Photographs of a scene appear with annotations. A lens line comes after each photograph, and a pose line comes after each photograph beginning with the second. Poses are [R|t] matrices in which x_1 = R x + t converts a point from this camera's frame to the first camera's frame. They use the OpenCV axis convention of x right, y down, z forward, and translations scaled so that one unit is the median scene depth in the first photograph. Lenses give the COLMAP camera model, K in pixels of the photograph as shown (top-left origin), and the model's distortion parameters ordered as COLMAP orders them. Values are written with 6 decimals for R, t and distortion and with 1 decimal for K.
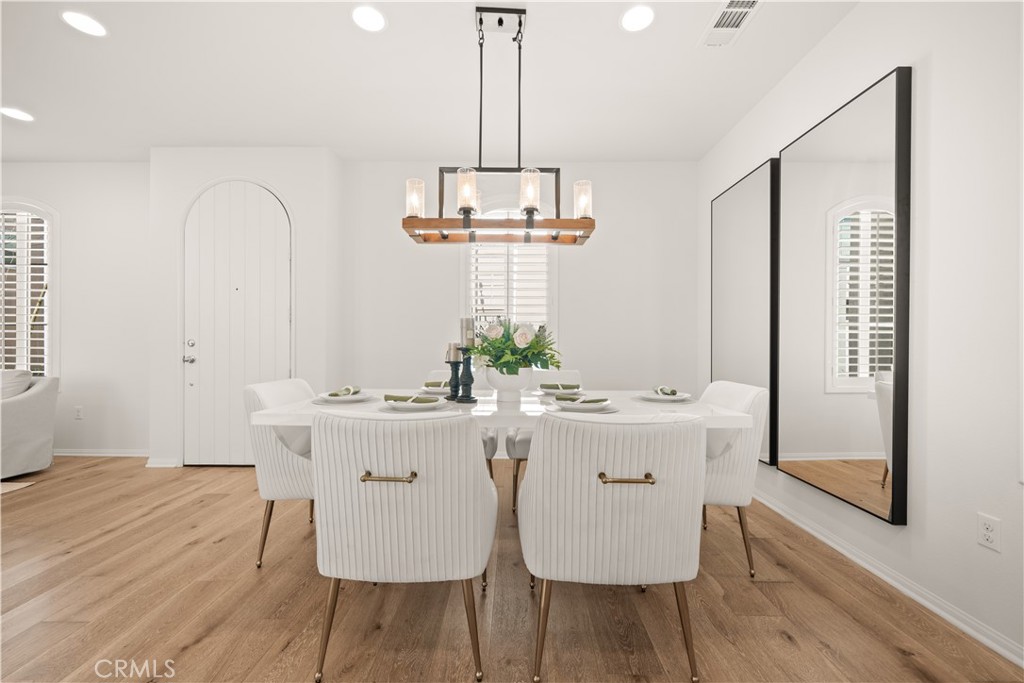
lens RADIAL K [[410.3, 0, 511.9], [0, 410.3, 332.6], [0, 0, 1]] dist [0.000519, 0.000194]
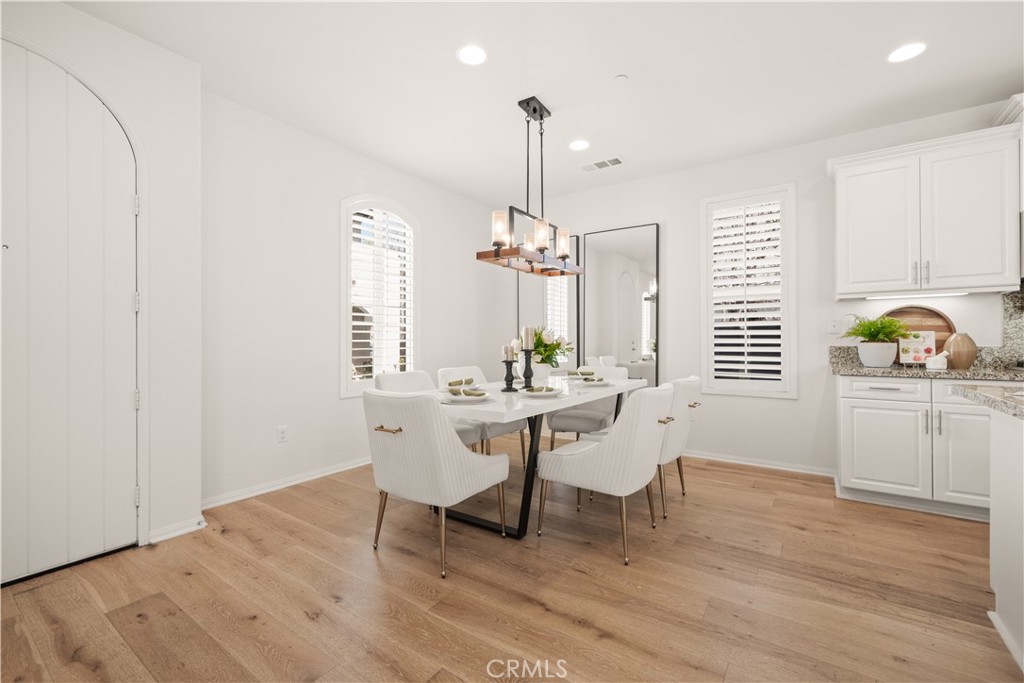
lens RADIAL K [[435.0, 0, 510.6], [0, 435.0, 339.4], [0, 0, 1]] dist [-0.000701, -0.000355]
pose [[0.558664, 0.009201, 0.829343, -1.211500], [-0.017542, 0.999846, 0.000724, 0.005118], [-0.829208, -0.014952, 0.558740, 0.266751]]
